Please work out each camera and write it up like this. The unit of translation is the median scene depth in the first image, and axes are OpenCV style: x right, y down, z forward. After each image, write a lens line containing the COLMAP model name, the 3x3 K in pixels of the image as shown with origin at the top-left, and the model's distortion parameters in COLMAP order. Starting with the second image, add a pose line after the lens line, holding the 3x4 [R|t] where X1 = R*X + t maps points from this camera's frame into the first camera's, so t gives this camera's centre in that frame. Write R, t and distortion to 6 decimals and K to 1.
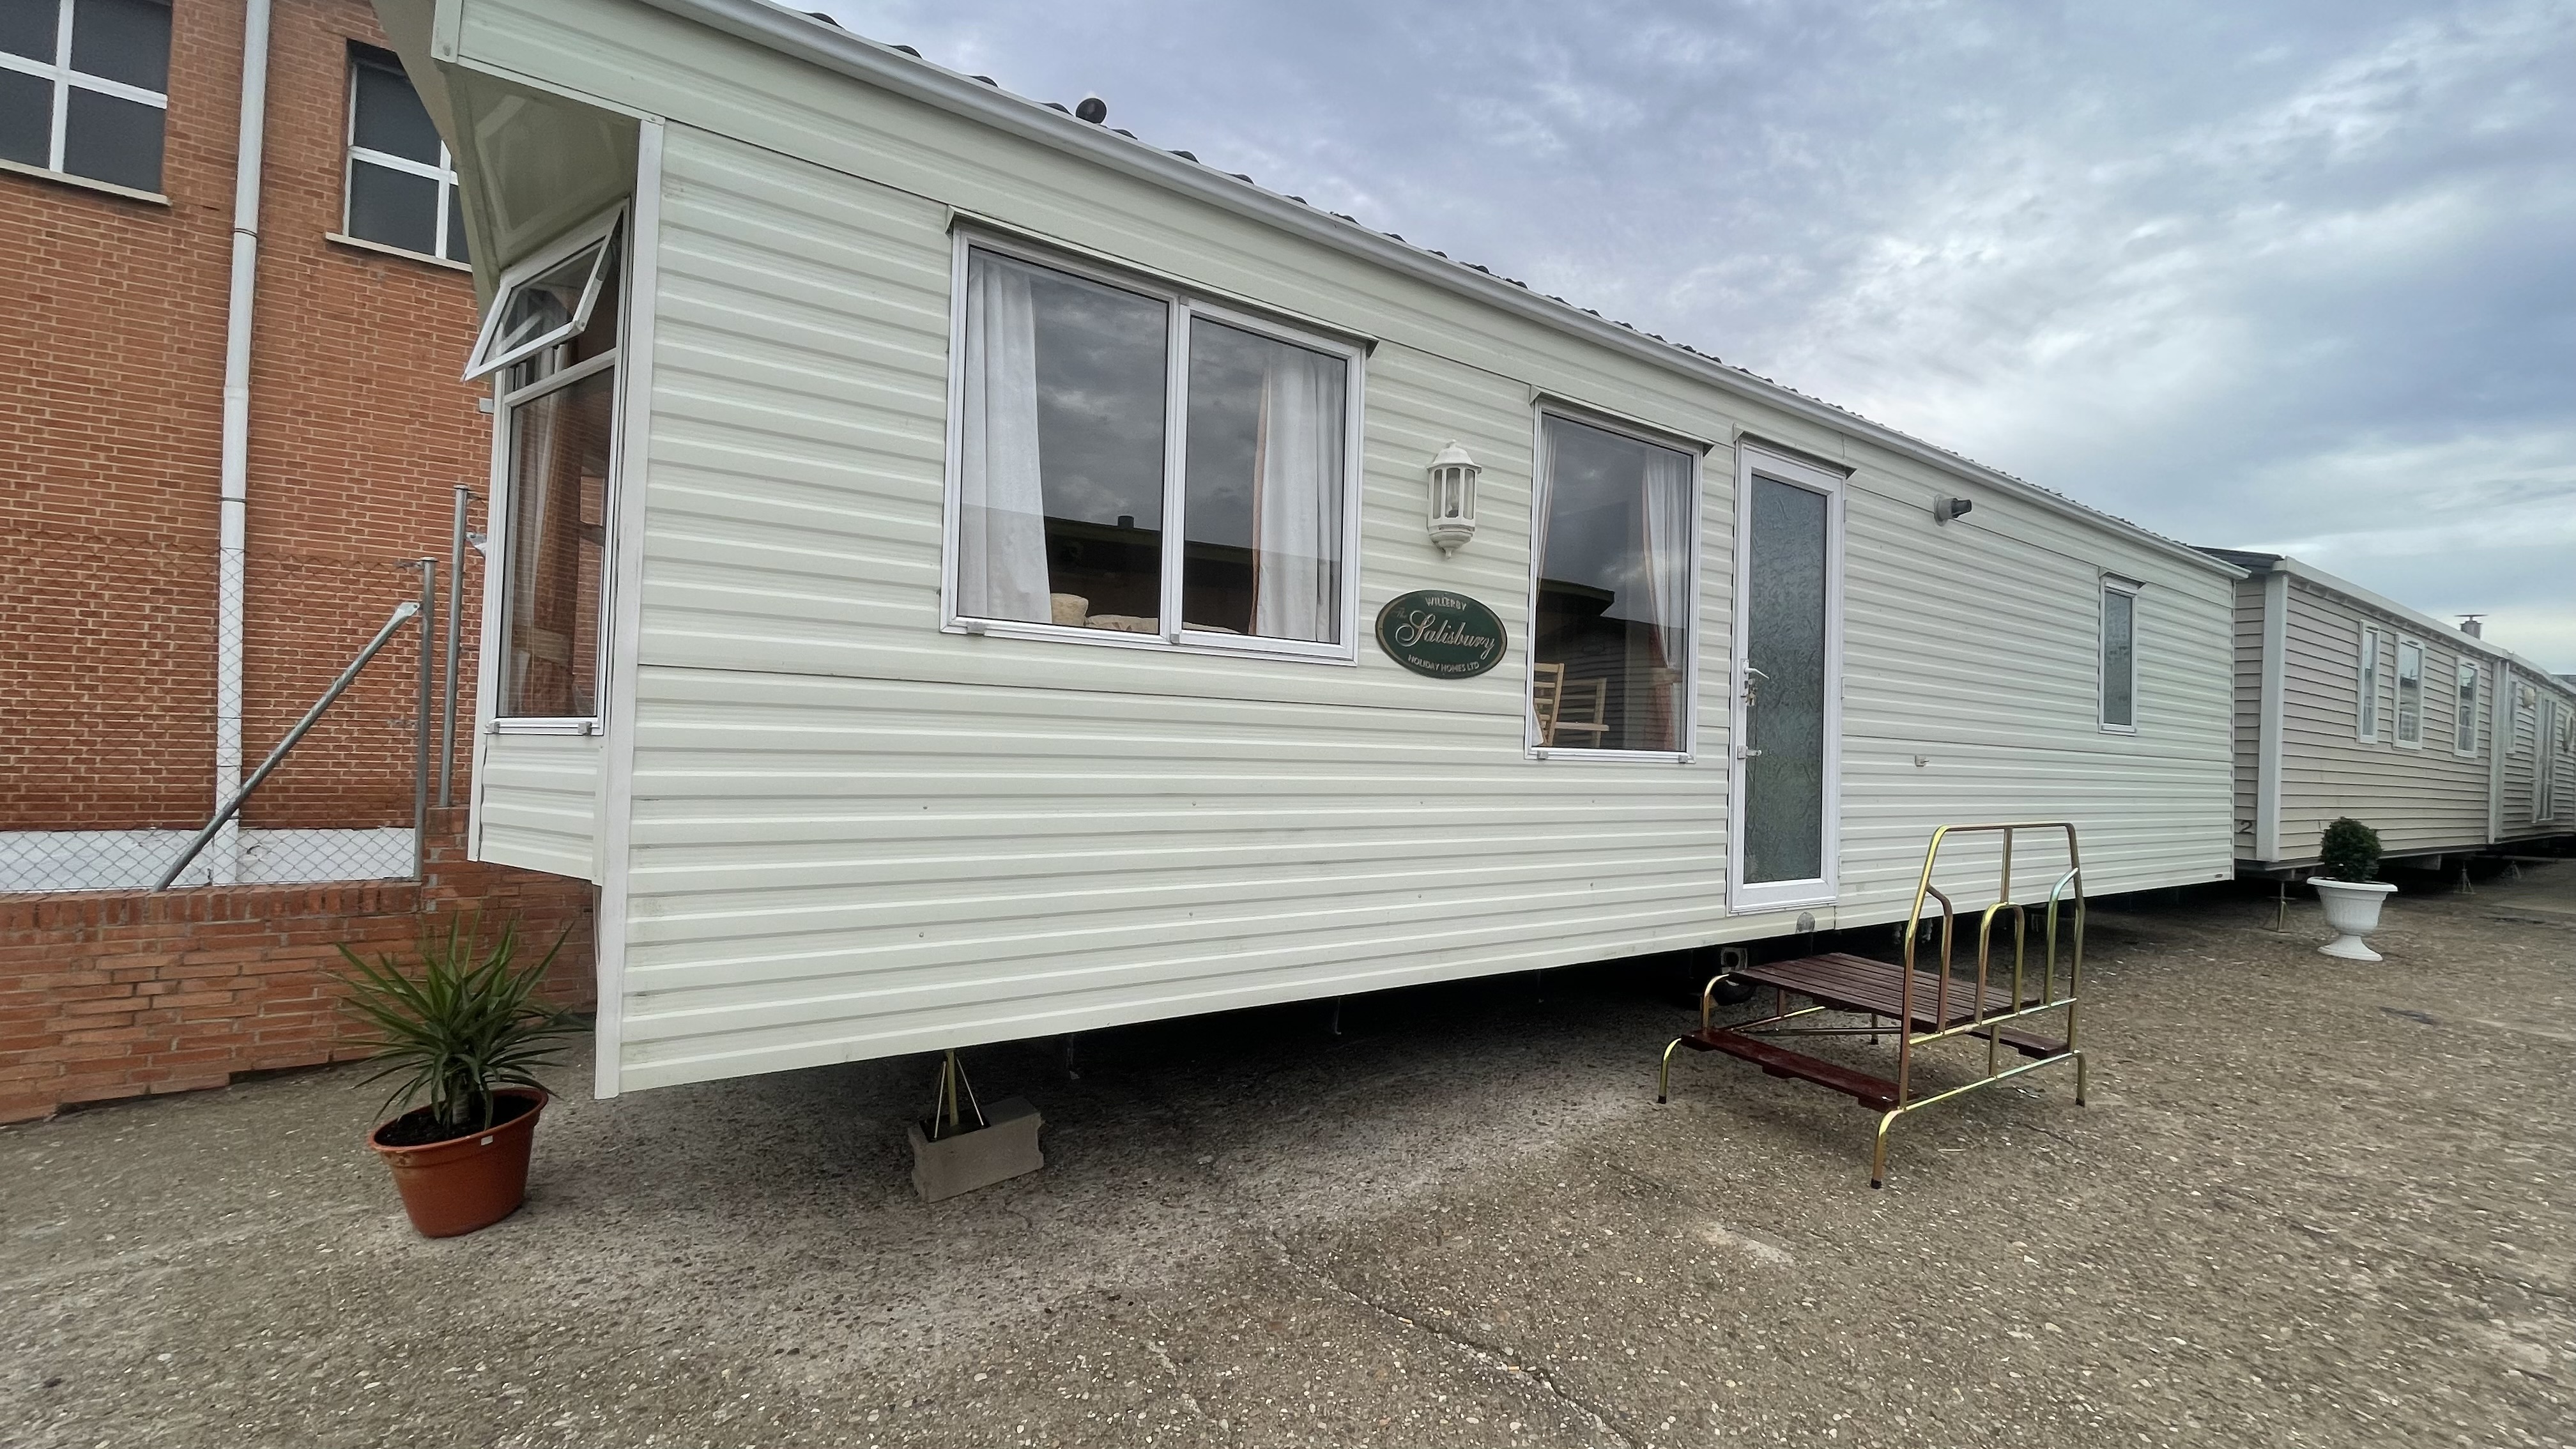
lens RADIAL K [[1041.2, 0, 1282.4], [0, 1041.2, 726.0], [0, 0, 1]] dist [-0.001872, 0.000447]
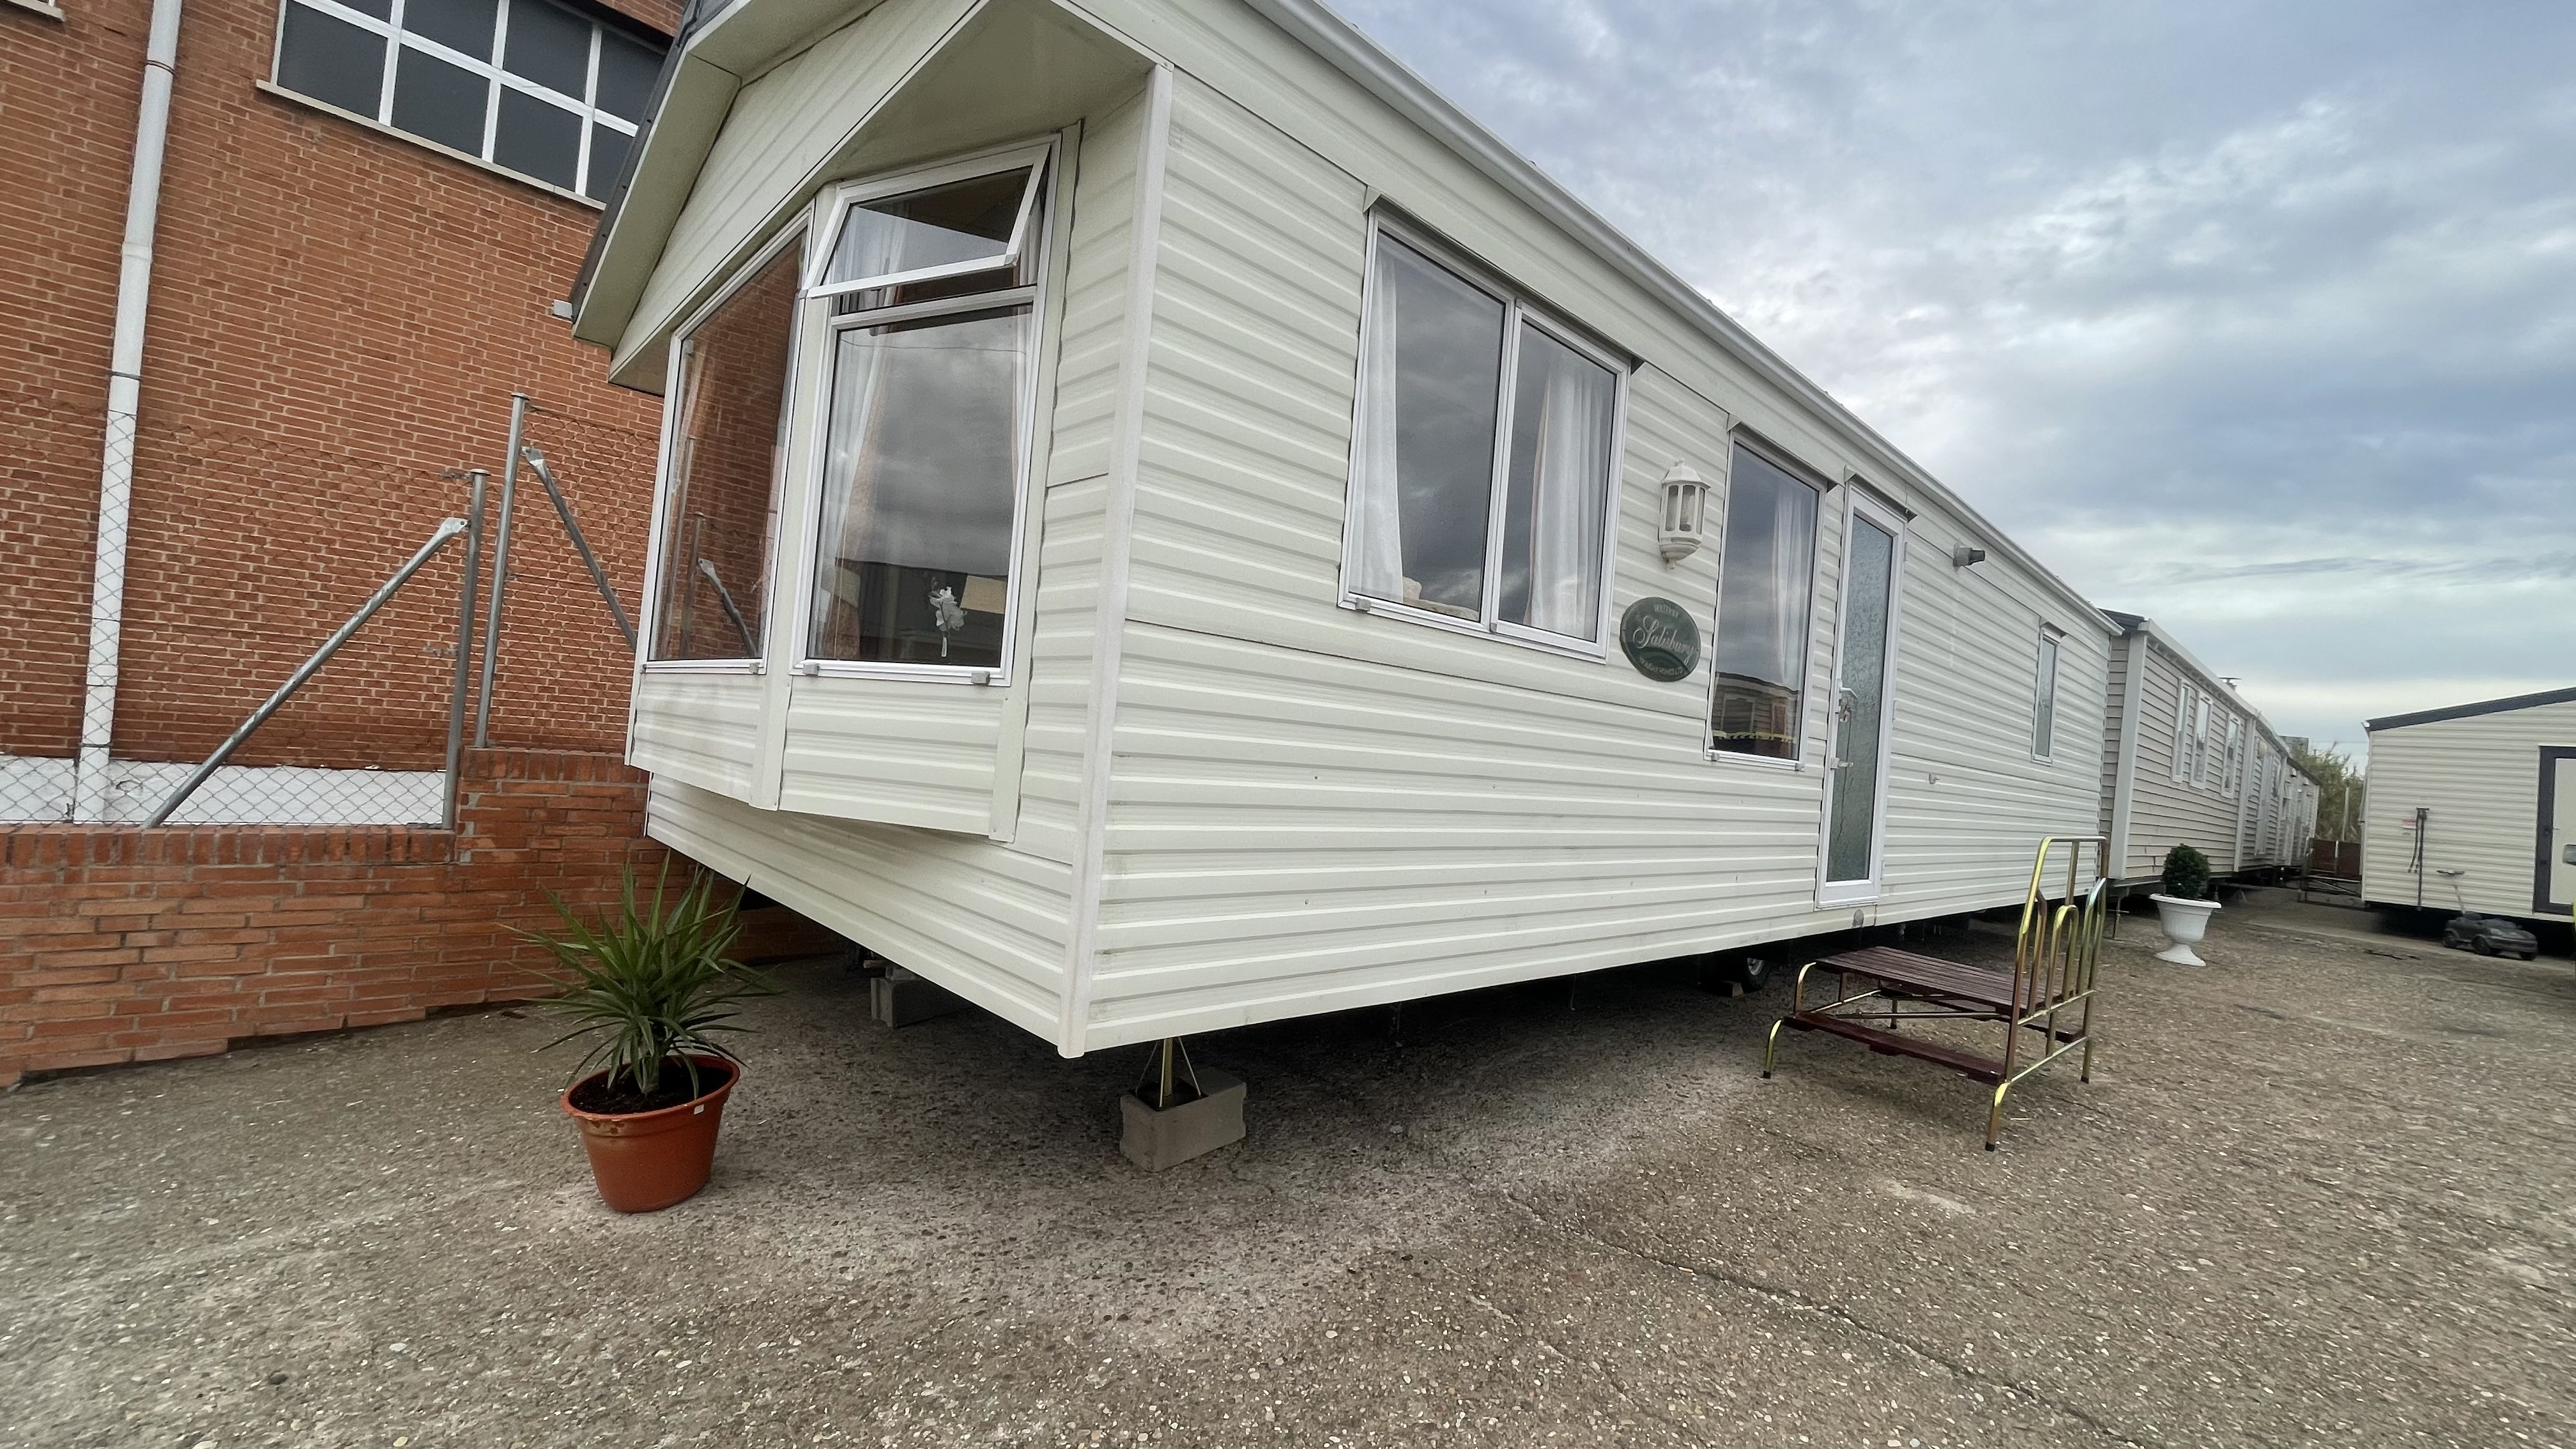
lens RADIAL K [[1041.2, 0, 1263.0], [0, 1041.2, 723.0], [0, 0, 1]] dist [-0.001872, 0.000447]
pose [[0.985629, 0.058452, 0.158492, -0.357282], [-0.059786, 0.998205, 0.003654, 0.016050], [-0.157994, -0.013077, 0.987353, 0.003725]]
